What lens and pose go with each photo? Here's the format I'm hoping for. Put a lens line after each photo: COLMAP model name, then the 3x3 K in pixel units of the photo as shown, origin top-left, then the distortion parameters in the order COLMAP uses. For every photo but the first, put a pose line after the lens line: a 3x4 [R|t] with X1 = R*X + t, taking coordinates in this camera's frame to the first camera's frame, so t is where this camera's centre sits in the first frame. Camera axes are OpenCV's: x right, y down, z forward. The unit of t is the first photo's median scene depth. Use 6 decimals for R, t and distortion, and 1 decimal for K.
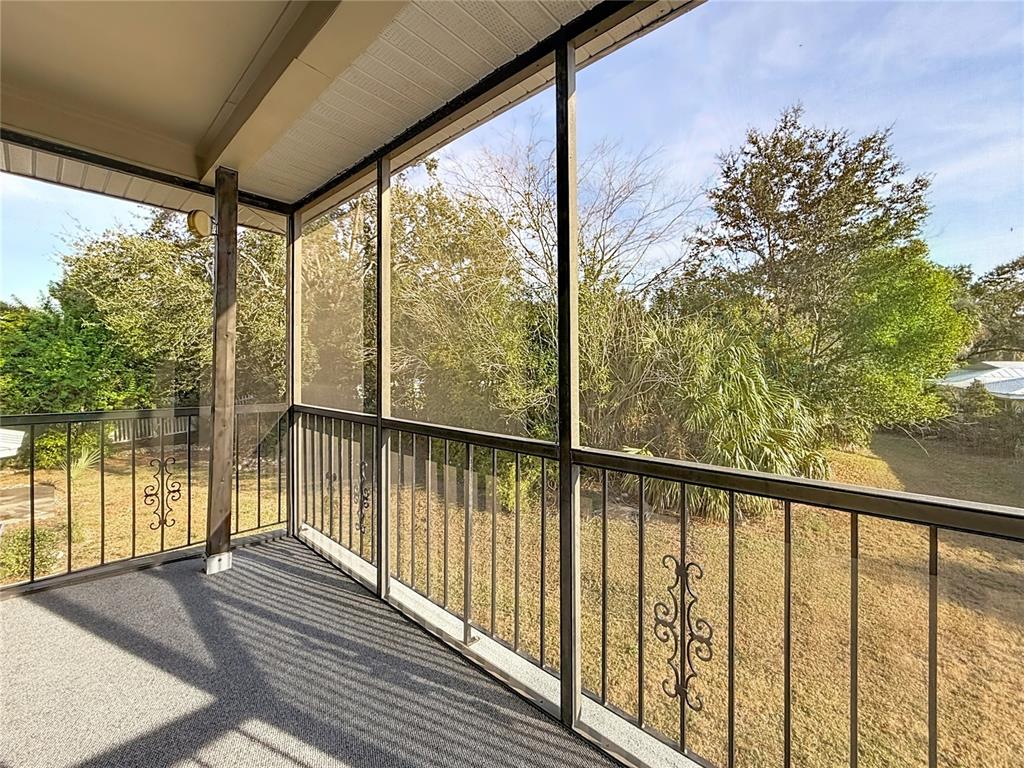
lens RADIAL K [[408.7, 0, 515.5], [0, 408.7, 366.4], [0, 0, 1]] dist [0.077174, -0.000013]
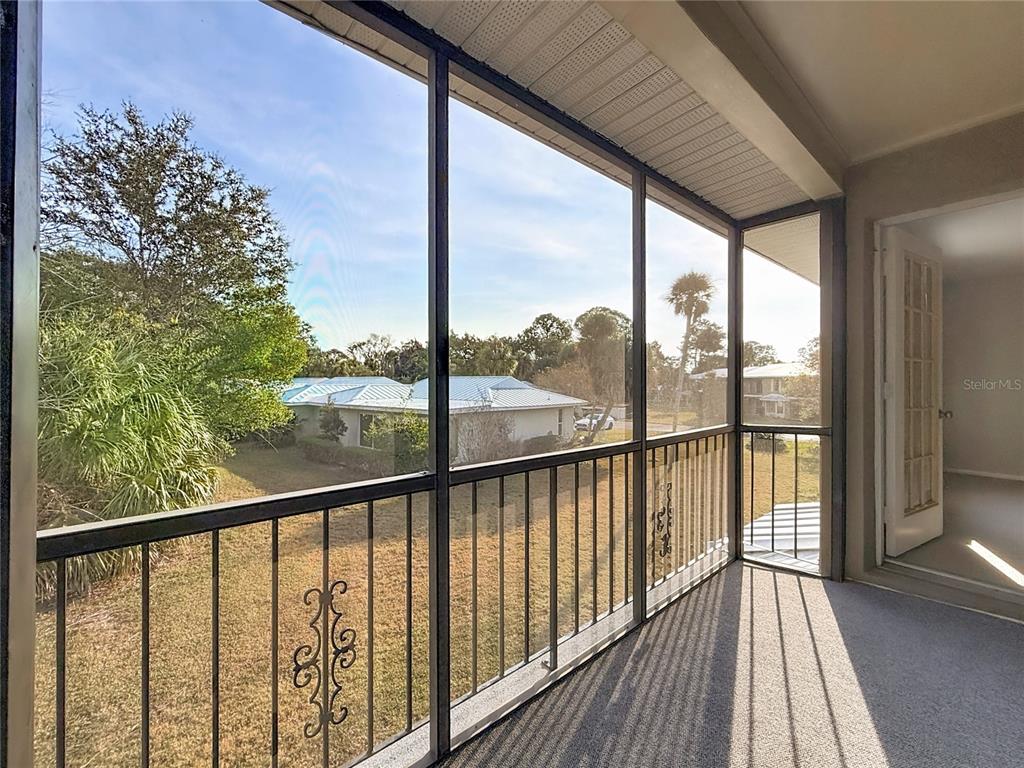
lens RADIAL K [[422.1, 0, 509.7], [0, 422.1, 379.2], [0, 0, 1]] dist [0.000435, -0.000267]
pose [[0.143643, 0.013657, 0.989535, -0.526721], [-0.001667, 0.999907, -0.013558, -0.001883], [-0.989628, 0.000298, 0.143652, 0.457891]]
